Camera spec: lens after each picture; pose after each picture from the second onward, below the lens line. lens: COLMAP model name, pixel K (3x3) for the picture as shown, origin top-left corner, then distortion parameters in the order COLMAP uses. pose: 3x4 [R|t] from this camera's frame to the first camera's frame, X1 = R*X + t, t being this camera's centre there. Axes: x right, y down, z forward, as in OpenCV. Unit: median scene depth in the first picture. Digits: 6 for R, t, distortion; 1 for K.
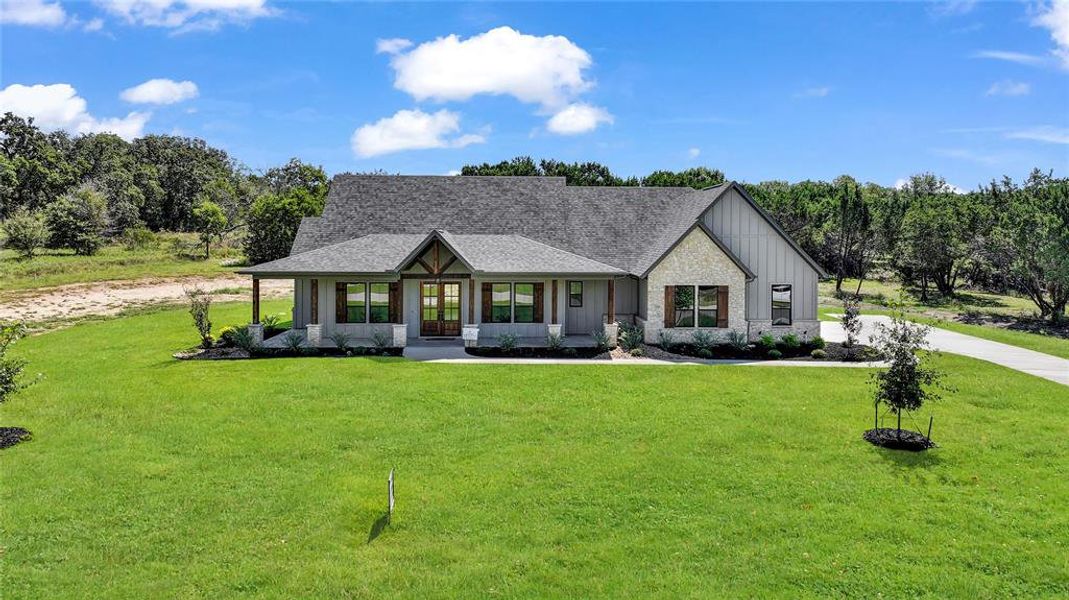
lens RADIAL K [[957.8, 0, 534.5], [0, 957.8, 300.0], [0, 0, 1]] dist [0.005489, 0.001888]
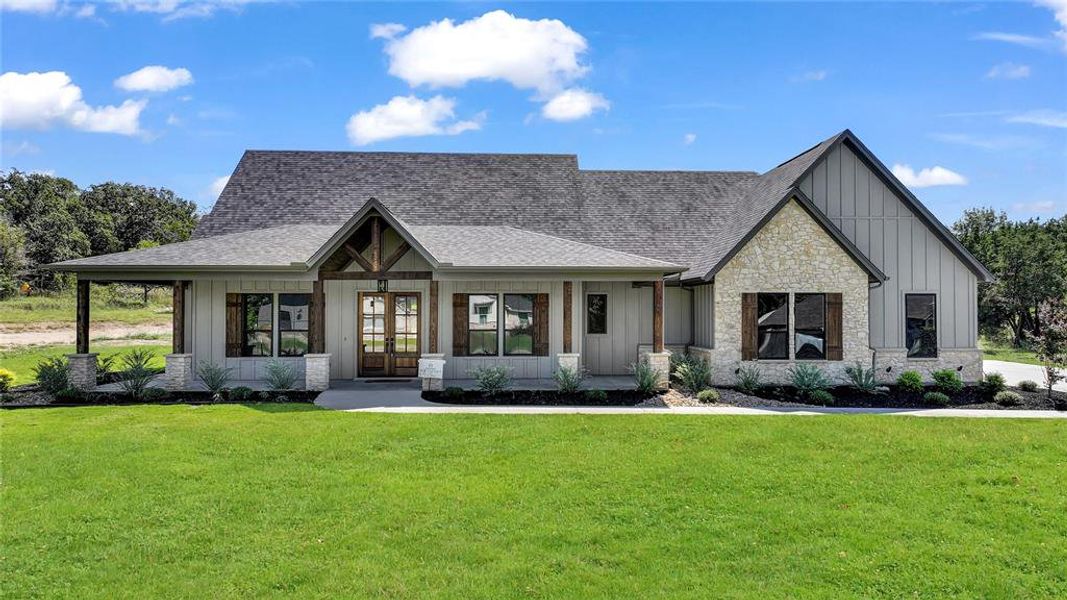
lens RADIAL K [[956.0, 0, 533.5], [0, 956.0, 300.0], [0, 0, 1]] dist [0.005489, 0.001888]
pose [[0.999981, -0.001699, 0.005888, -0.004638], [0.002133, 0.997213, -0.074583, 0.036132], [-0.005745, 0.074594, 0.997197, 0.372936]]
